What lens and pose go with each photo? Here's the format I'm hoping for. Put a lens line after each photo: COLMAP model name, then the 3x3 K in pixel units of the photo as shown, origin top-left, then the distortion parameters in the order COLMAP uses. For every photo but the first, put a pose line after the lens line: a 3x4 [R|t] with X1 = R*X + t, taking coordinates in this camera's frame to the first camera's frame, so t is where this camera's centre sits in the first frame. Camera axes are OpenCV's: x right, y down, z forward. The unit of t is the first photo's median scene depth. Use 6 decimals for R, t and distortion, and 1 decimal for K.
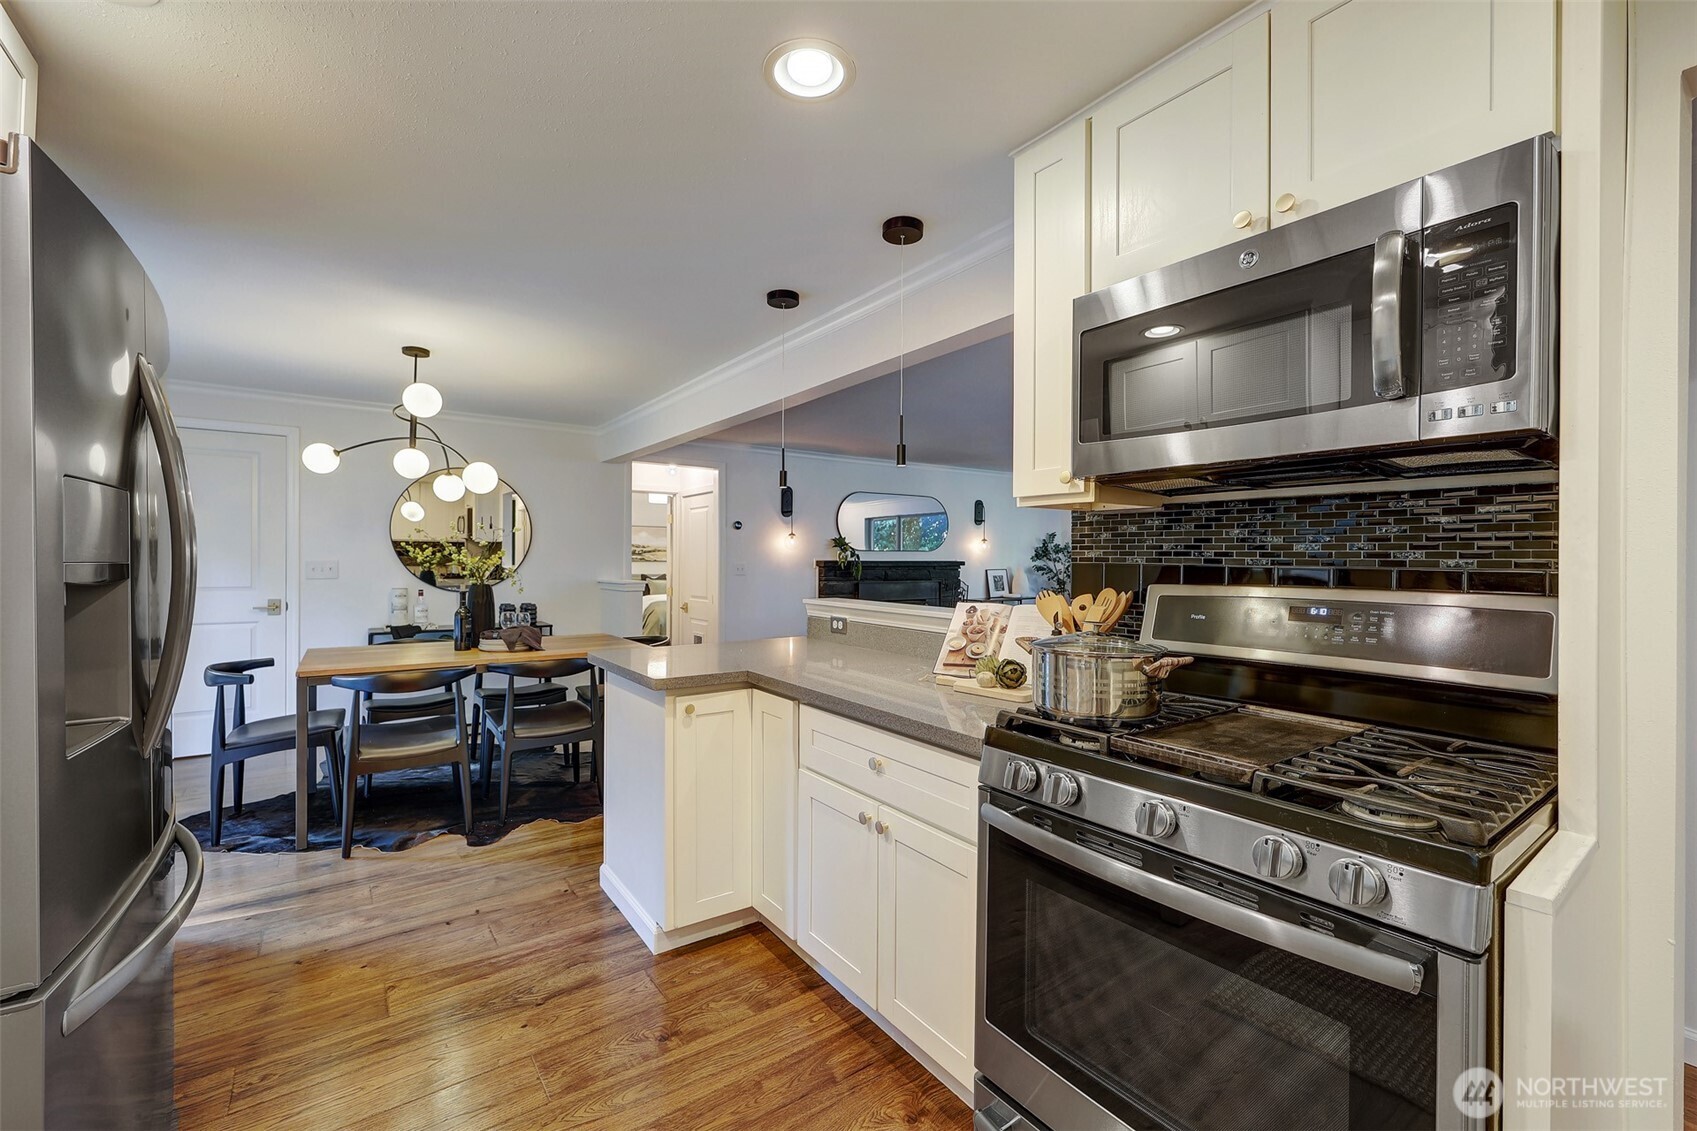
lens RADIAL K [[710.8, 0, 849.2], [0, 710.8, 561.8], [0, 0, 1]] dist [-0.000226, -0.000031]
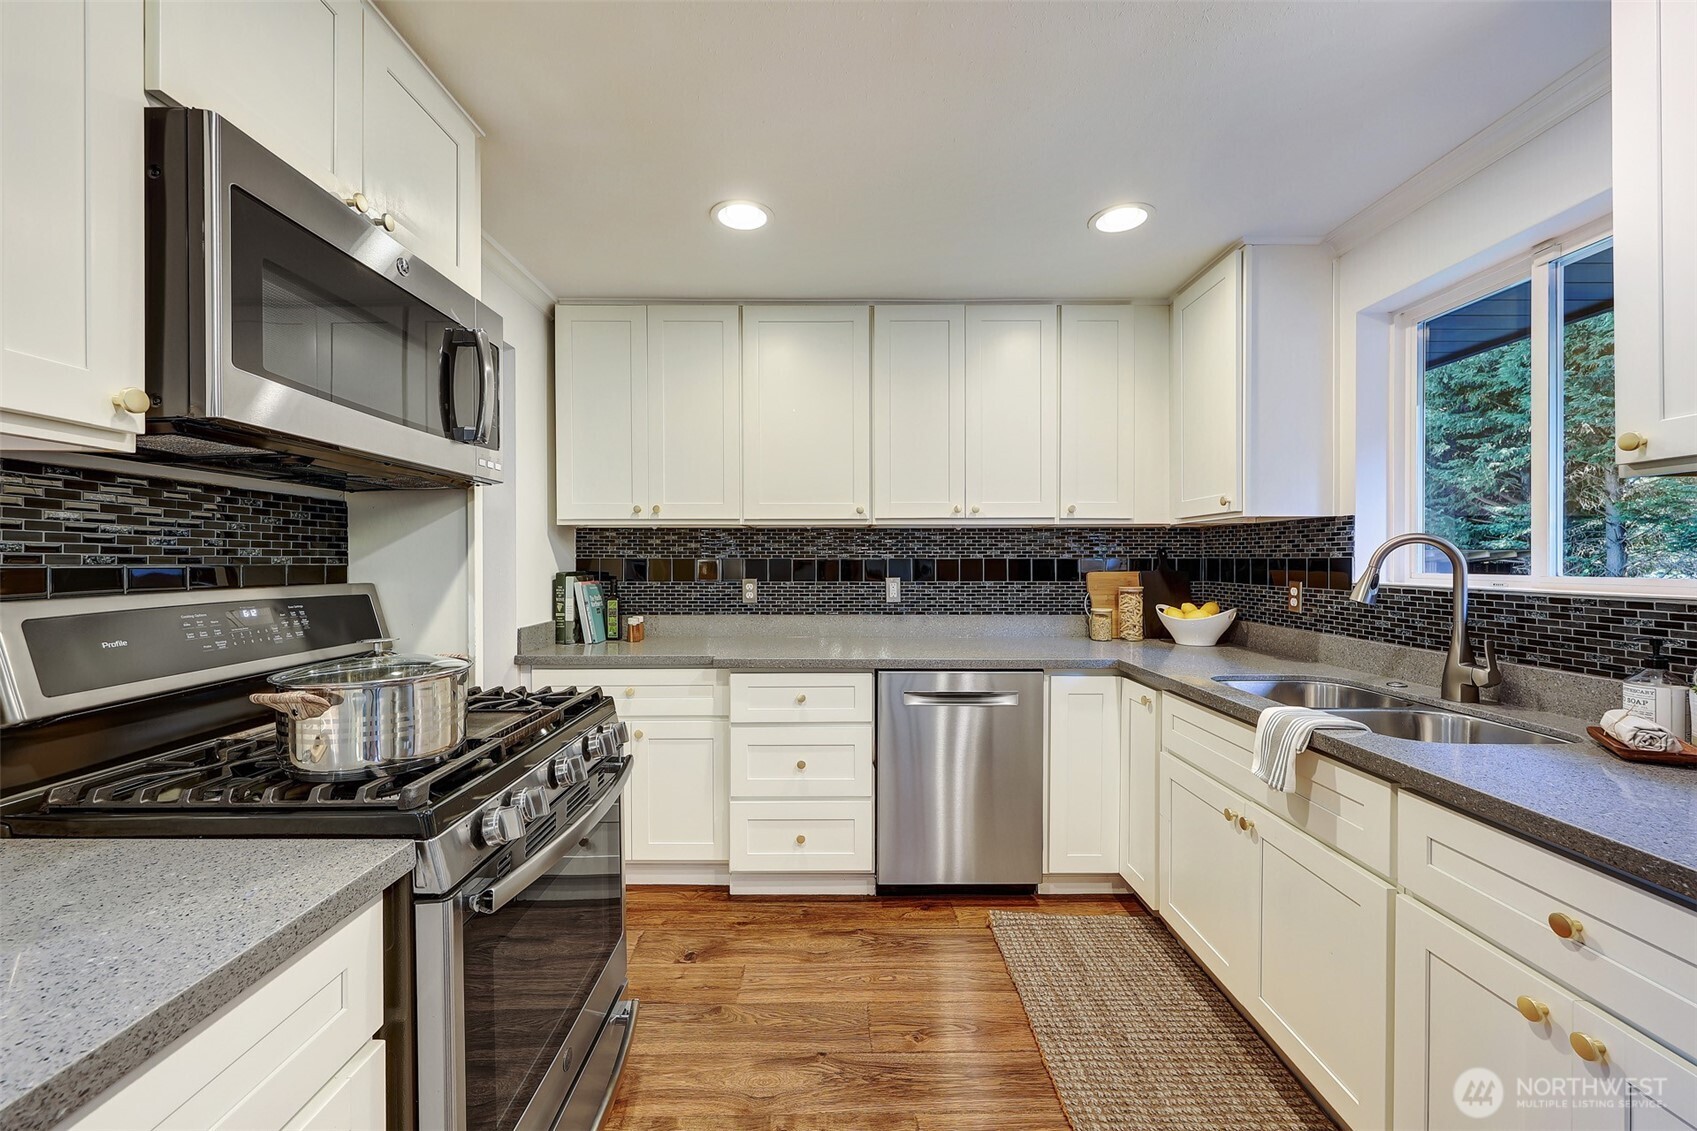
lens RADIAL K [[672.6, 0, 863.0], [0, 672.6, 565.3], [0, 0, 1]] dist [0.001175, -0.000782]
pose [[-0.821229, -0.010546, 0.570501, -0.279828], [-0.004692, 0.999920, 0.011730, -0.003685], [-0.570579, 0.006956, -0.821213, 0.704972]]
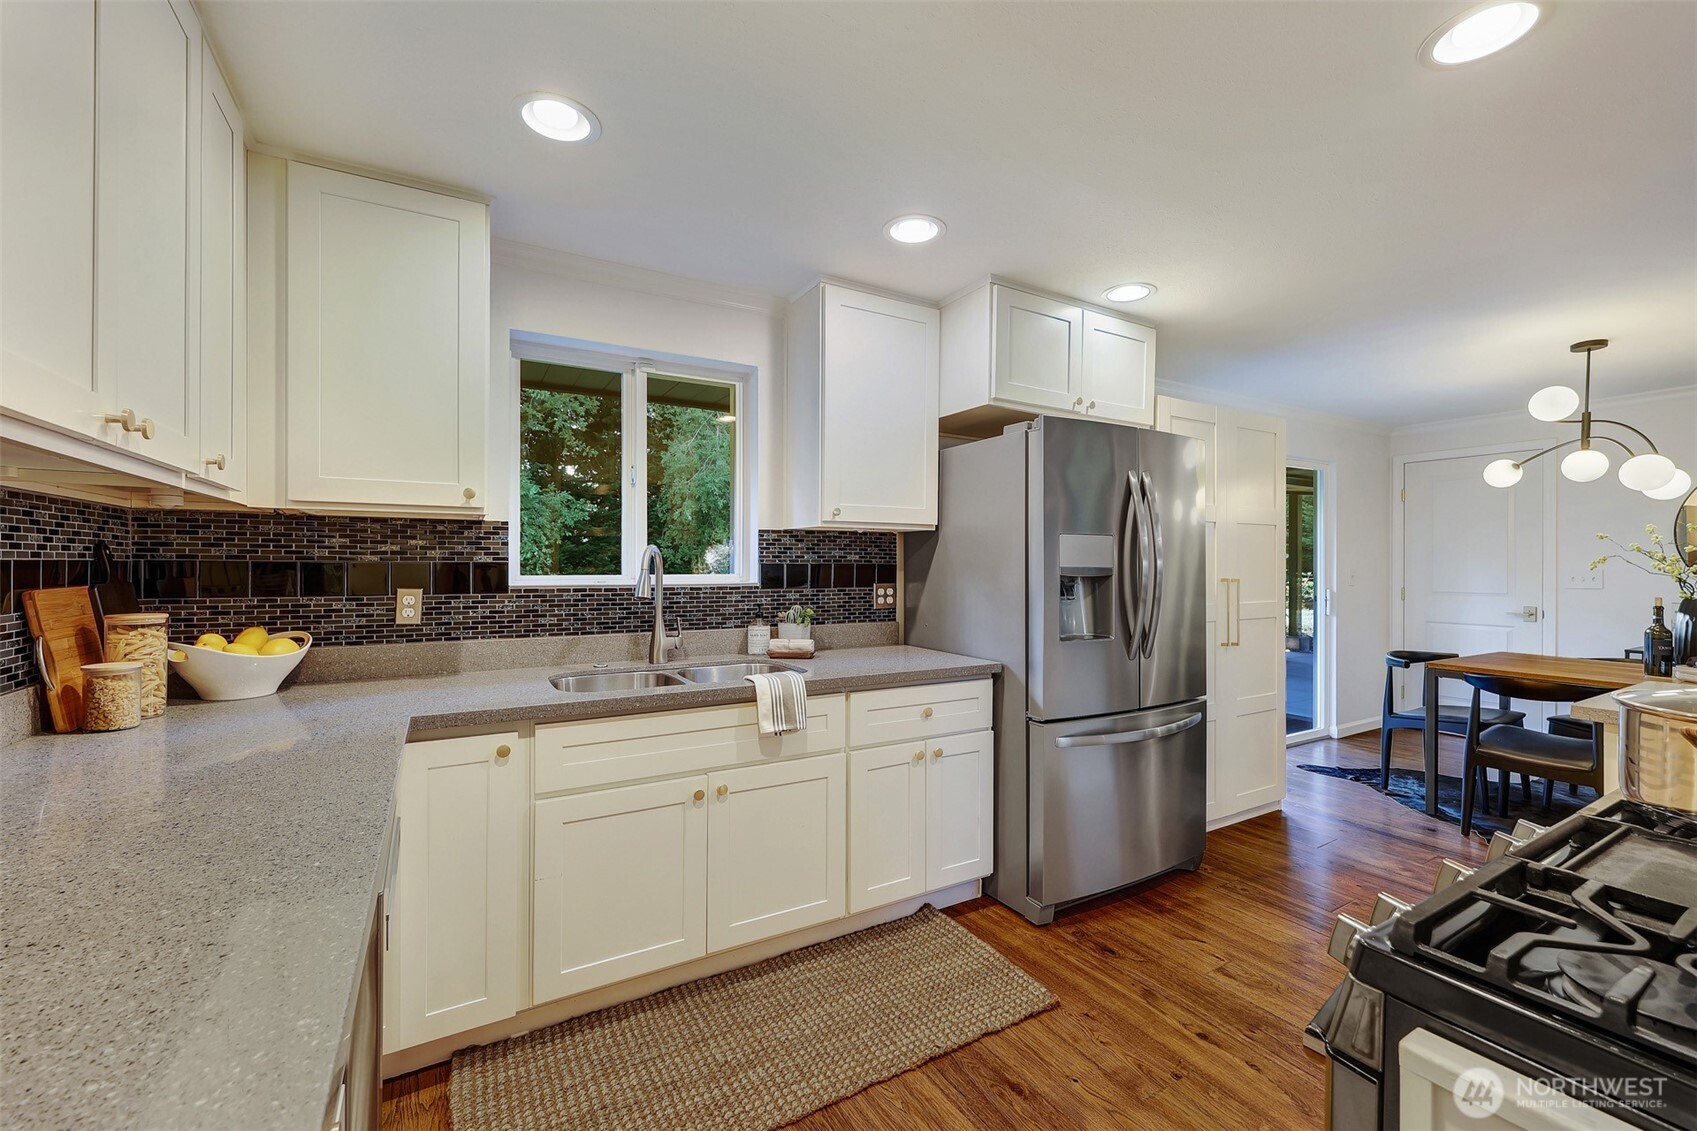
lens RADIAL K [[689.9, 0, 837.1], [0, 689.9, 564.1], [0, 0, 1]] dist [0.007163, 0.000187]
pose [[-0.105871, -0.006928, -0.994356, 0.569479], [-0.003740, 0.999971, -0.006569, 0.001055], [0.994373, 0.003024, -0.105893, 0.166724]]
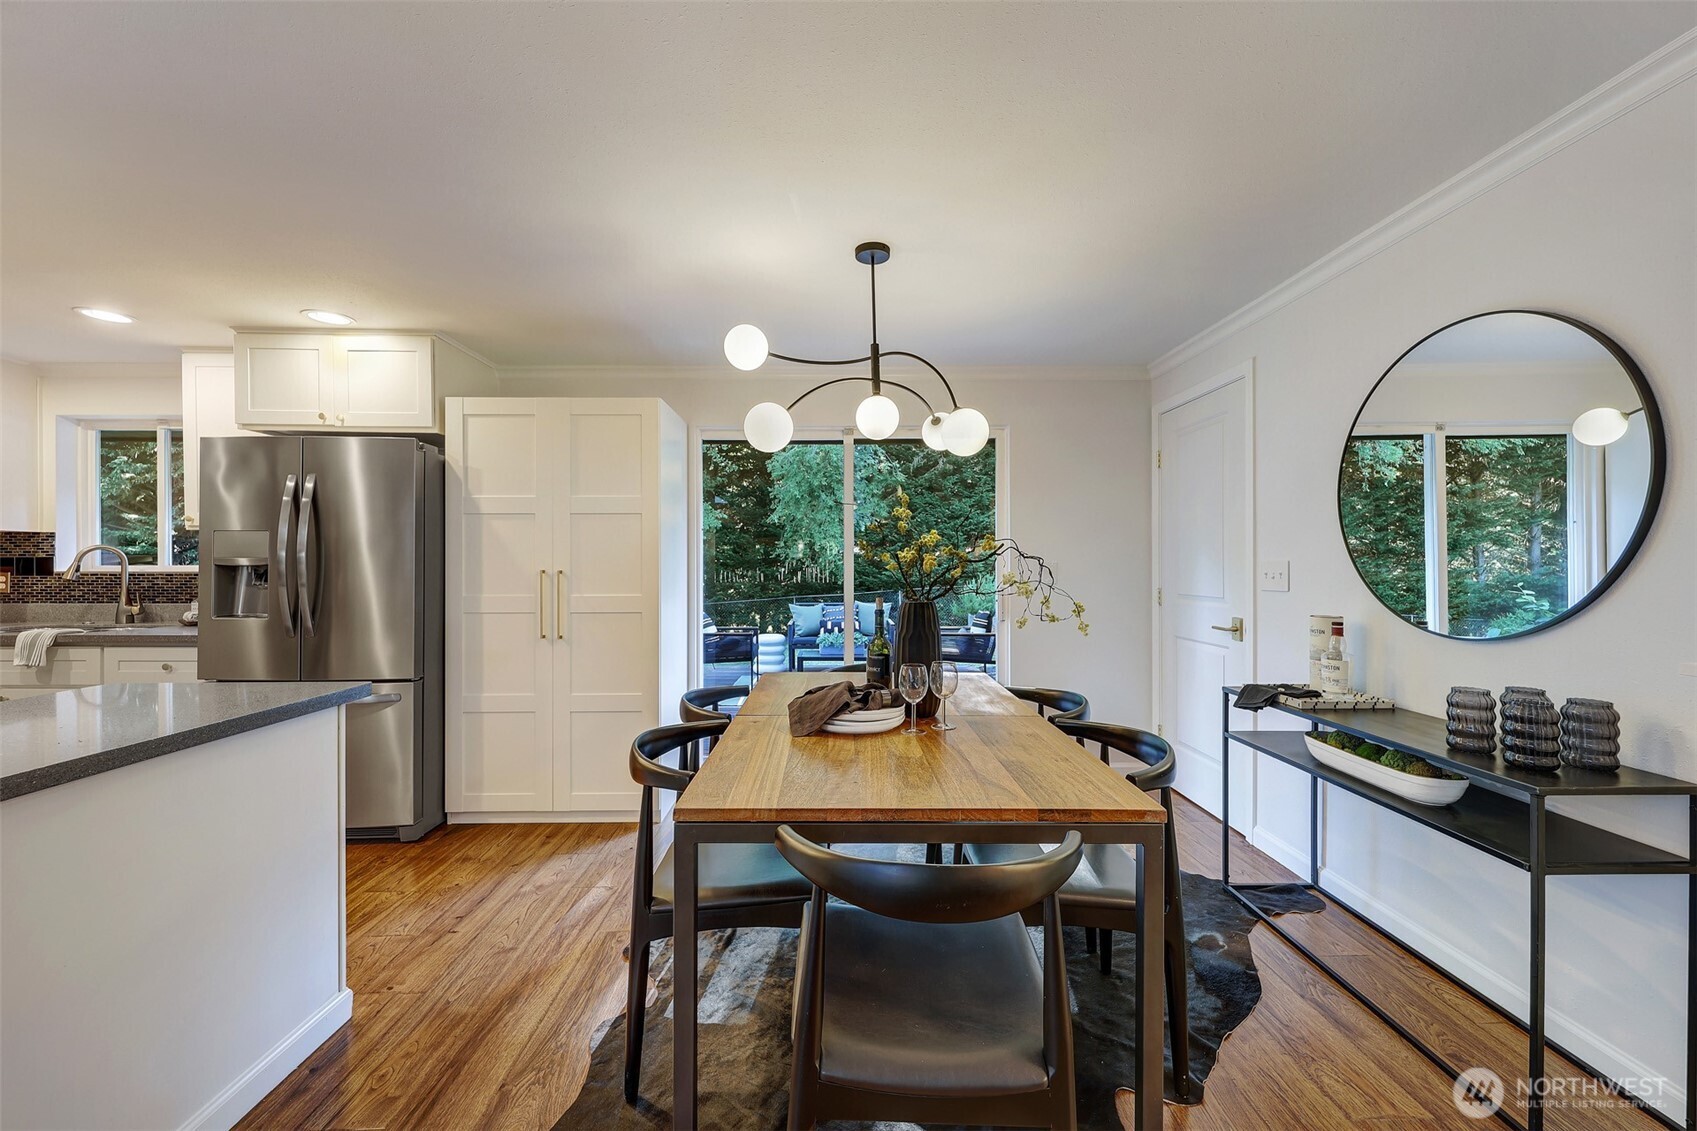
lens RADIAL K [[672.6, 0, 833.1], [0, 672.6, 563.2], [0, 0, 1]] dist [0.001175, -0.000782]
pose [[-0.577098, -0.006684, -0.816647, -0.082353], [-0.004365, 0.999977, -0.005100, 0.007671], [0.816663, 0.000621, -0.577114, 1.901997]]
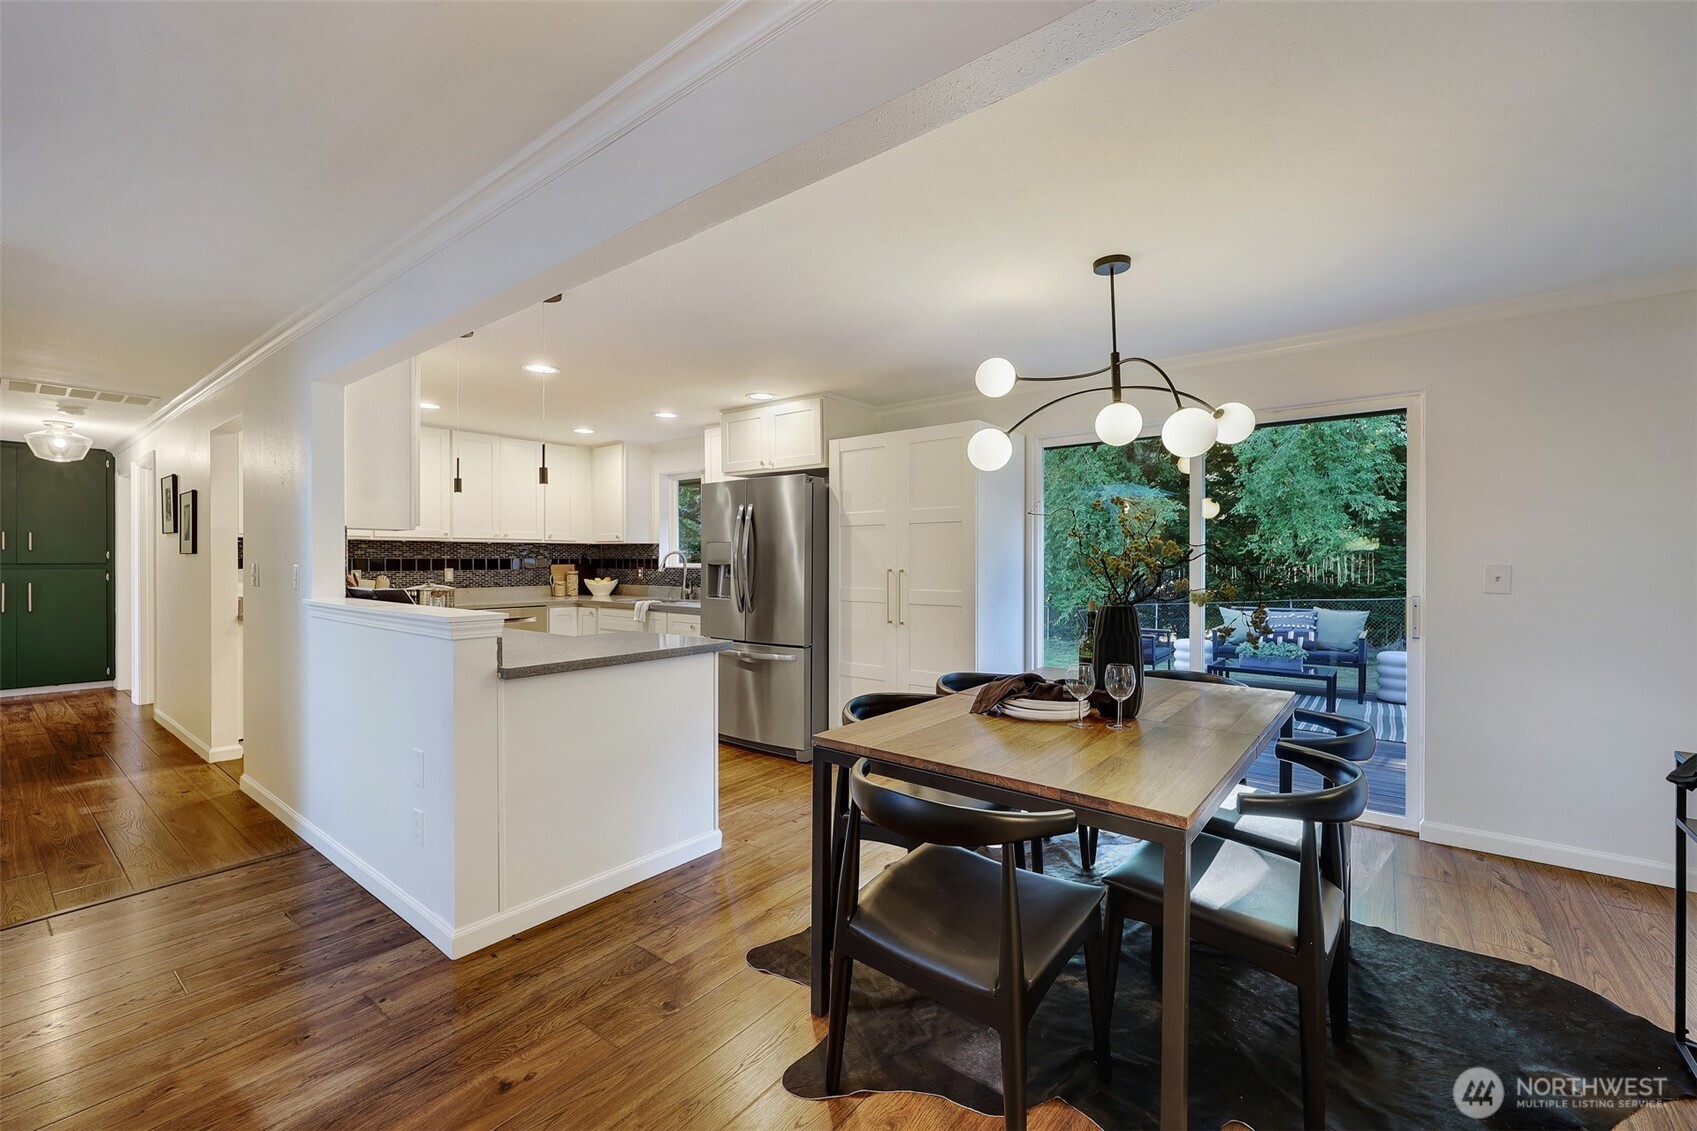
lens RADIAL K [[672.6, 0, 849.6], [0, 672.6, 564.5], [0, 0, 1]] dist [0.001175, -0.000782]
pose [[-0.955593, -0.005206, -0.294644, -0.245902], [-0.007434, 0.999952, 0.006442, -0.004575], [0.294597, 0.008347, -0.955585, 2.234068]]
